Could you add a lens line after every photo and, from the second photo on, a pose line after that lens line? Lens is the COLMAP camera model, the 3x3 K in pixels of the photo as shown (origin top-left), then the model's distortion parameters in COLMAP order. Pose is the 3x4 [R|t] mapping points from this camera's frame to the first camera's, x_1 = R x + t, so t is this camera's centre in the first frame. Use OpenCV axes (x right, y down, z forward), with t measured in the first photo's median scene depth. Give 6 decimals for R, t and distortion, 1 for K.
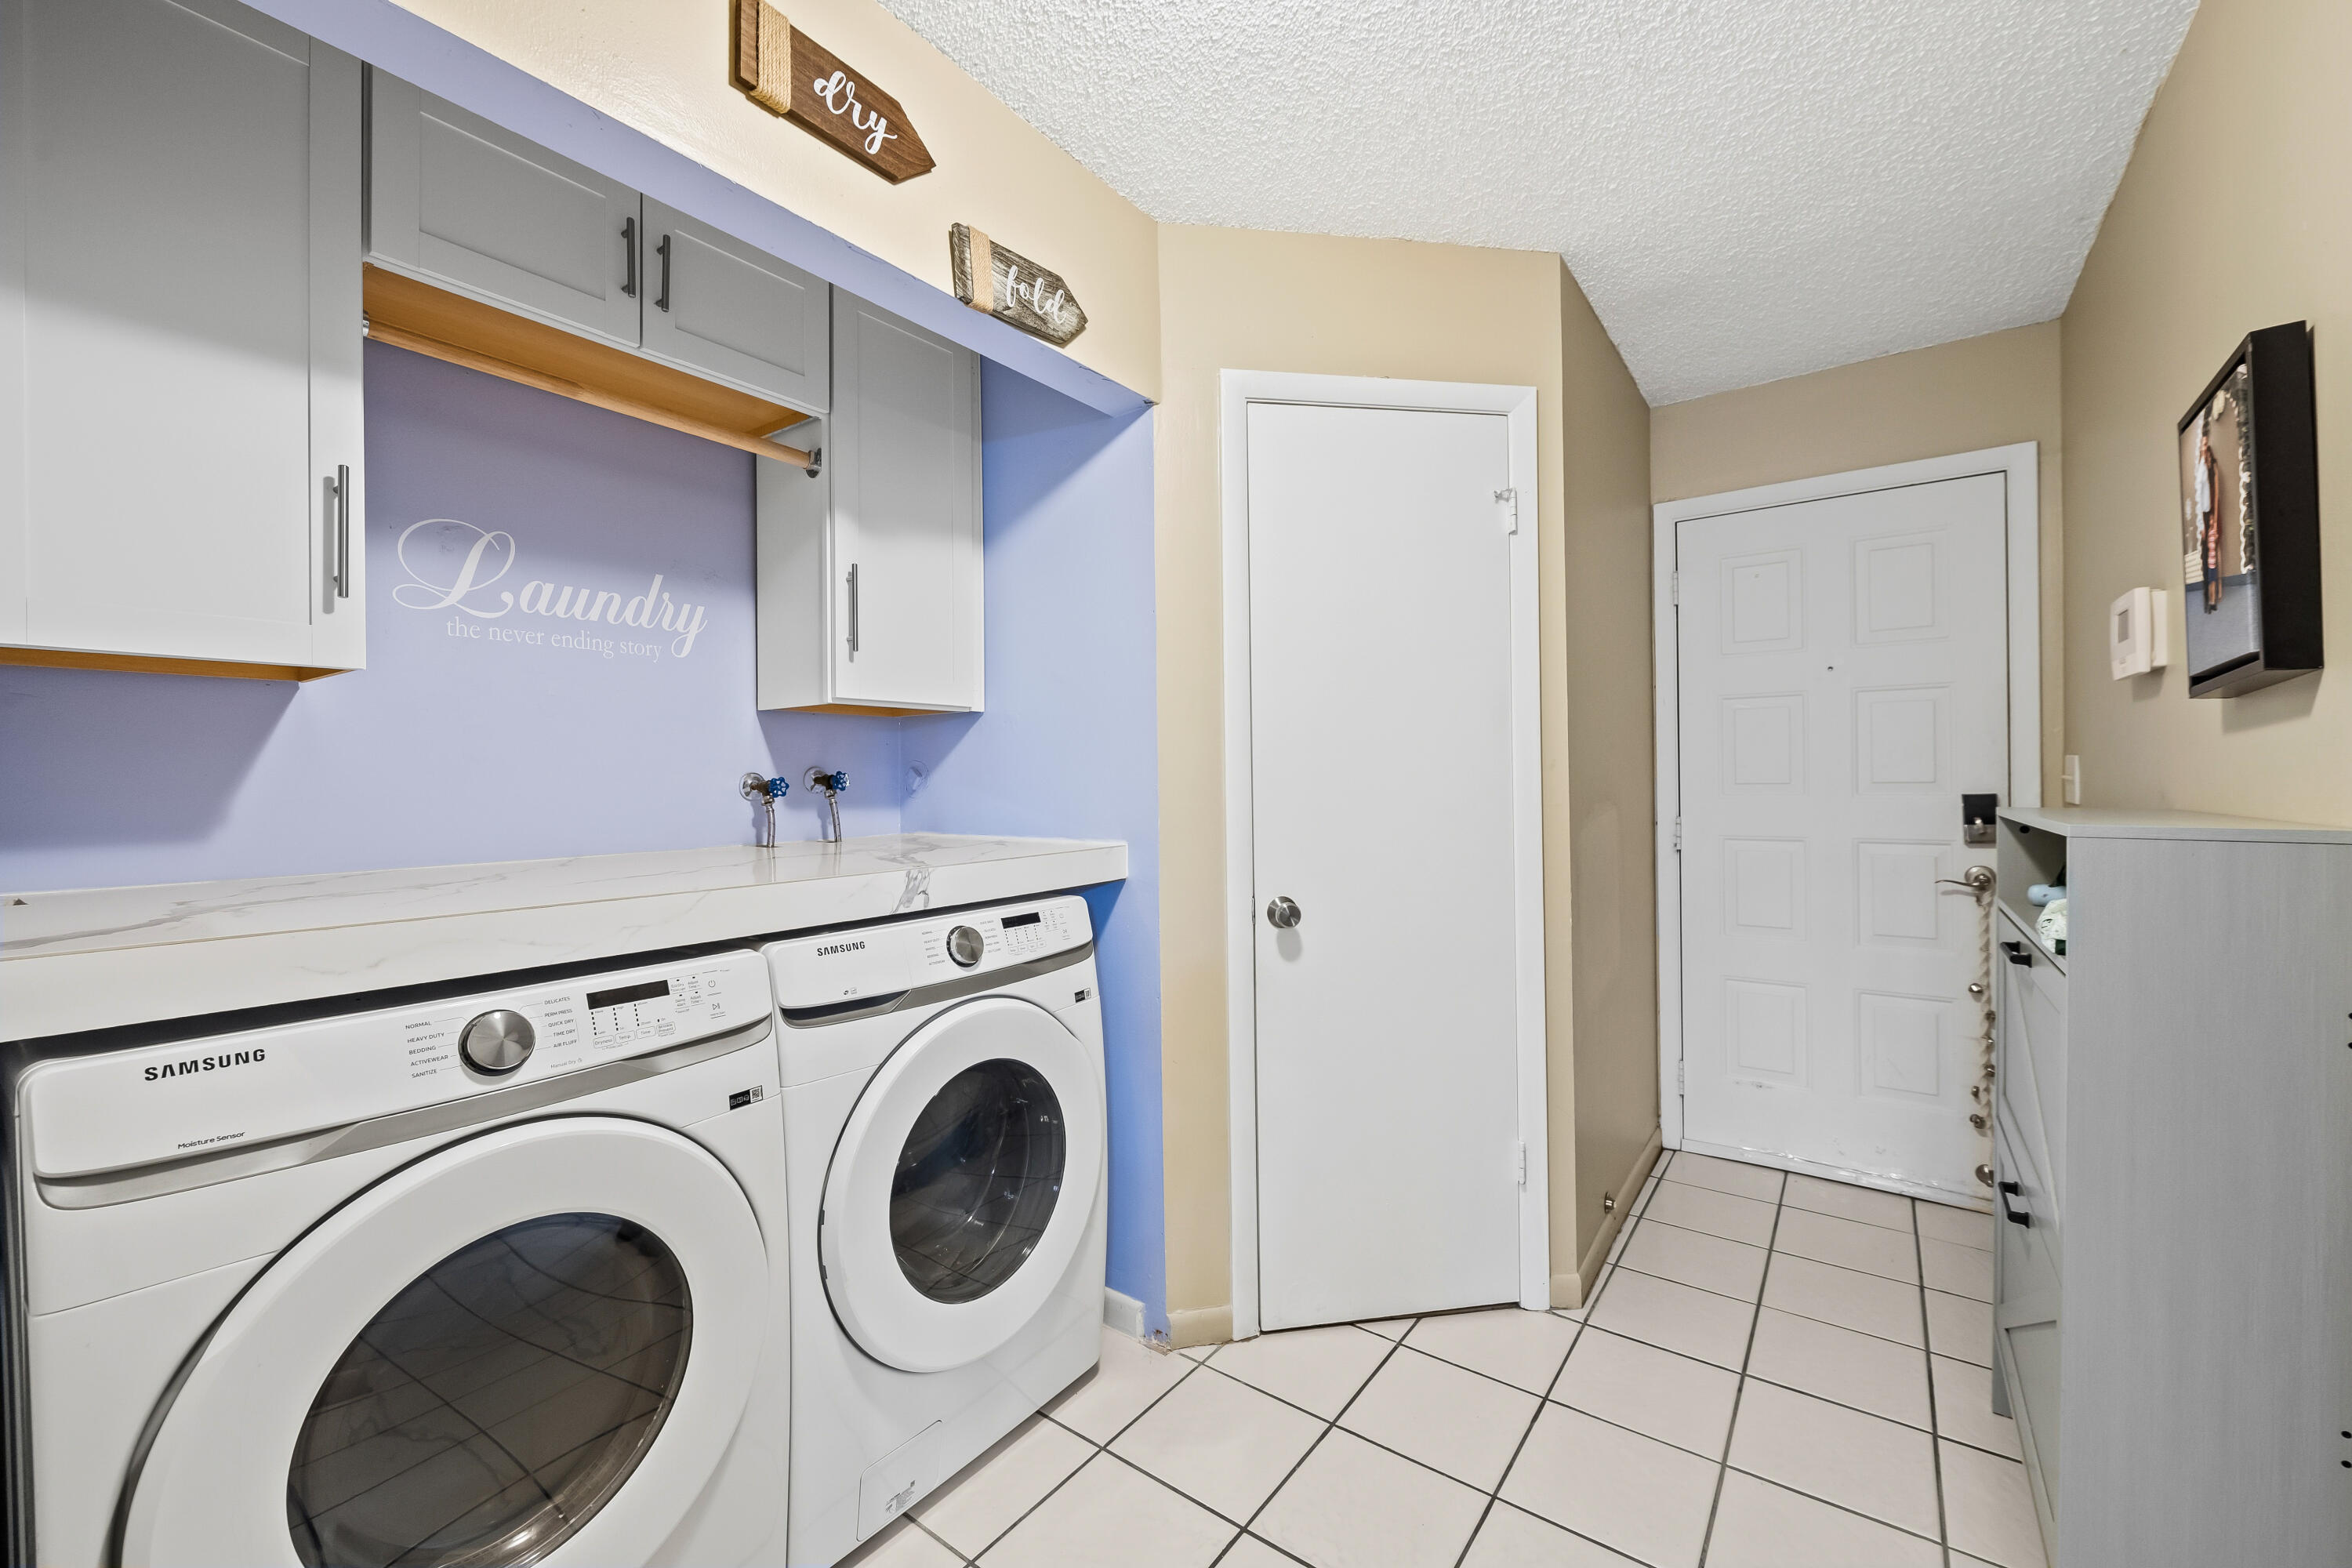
lens RADIAL K [[937.8, 0, 1189.2], [0, 937.8, 778.2], [0, 0, 1]] dist [-0.000803, -0.001989]
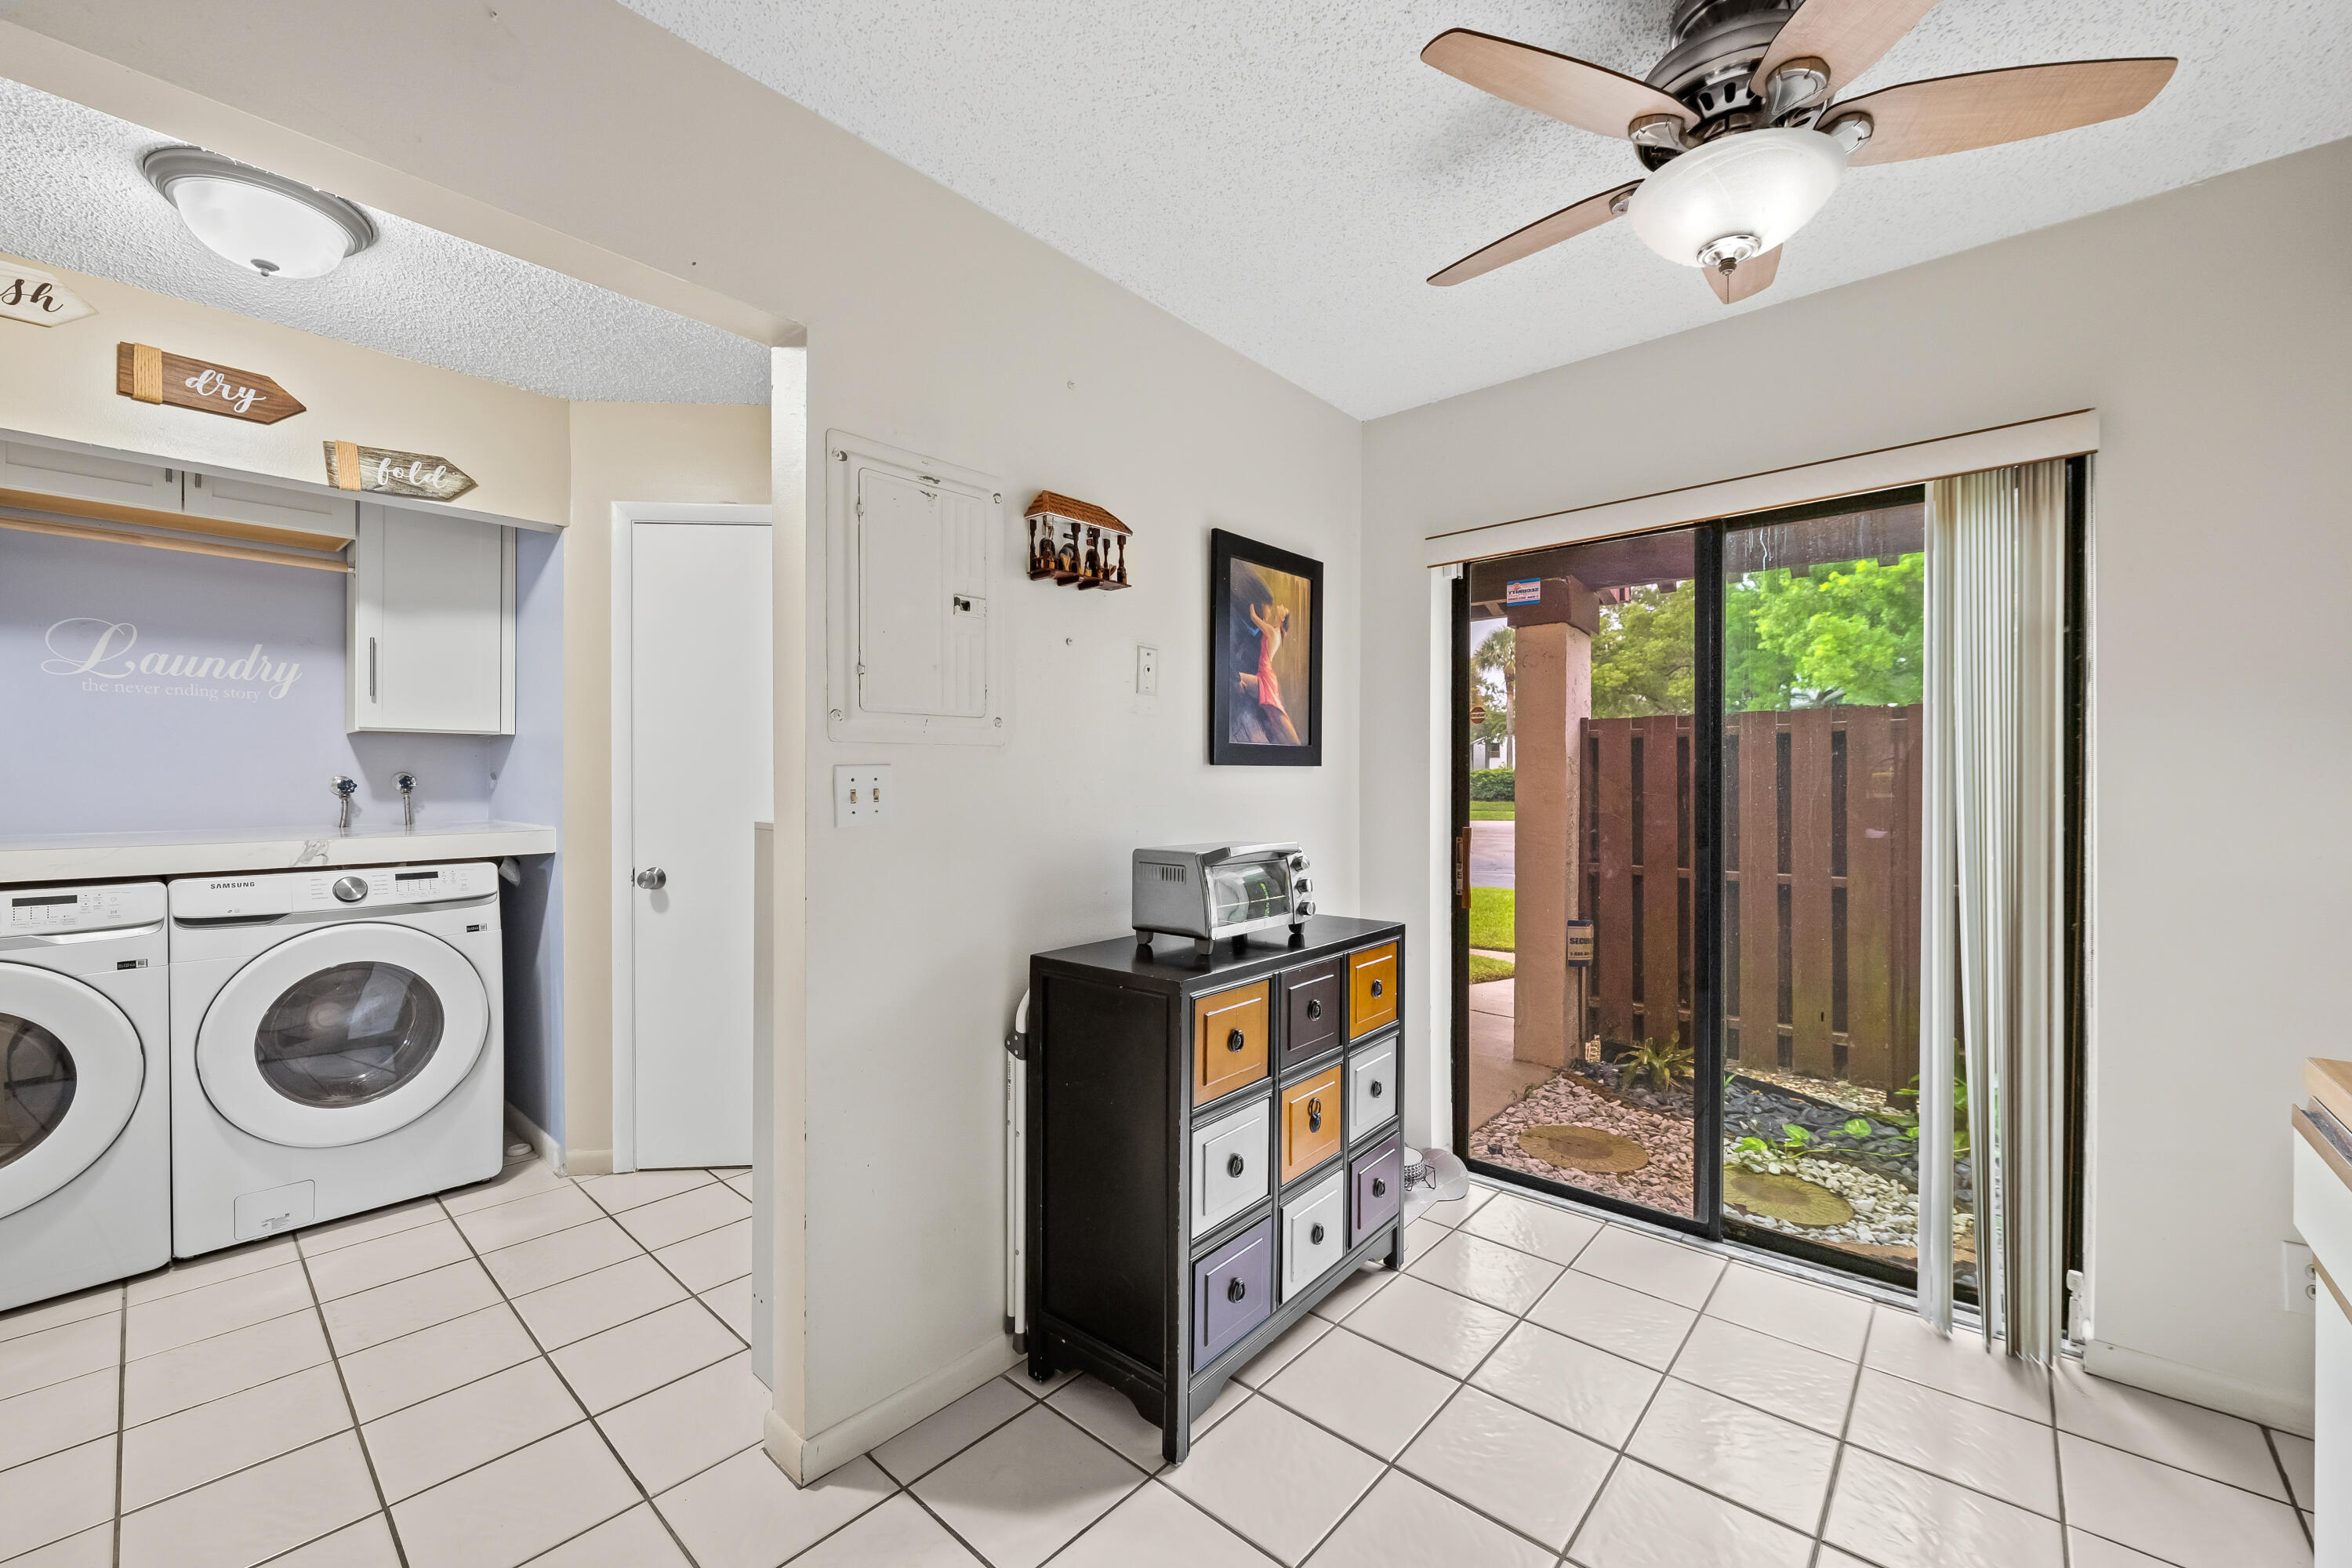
lens RADIAL K [[937.8, 0, 1169.9], [0, 937.8, 777.8], [0, 0, 1]] dist [-0.000803, -0.001989]
pose [[0.996175, 0.010701, -0.086725, 1.152629], [-0.010627, 0.999943, 0.001311, -0.023840], [0.086734, -0.000384, 0.996231, -0.411535]]
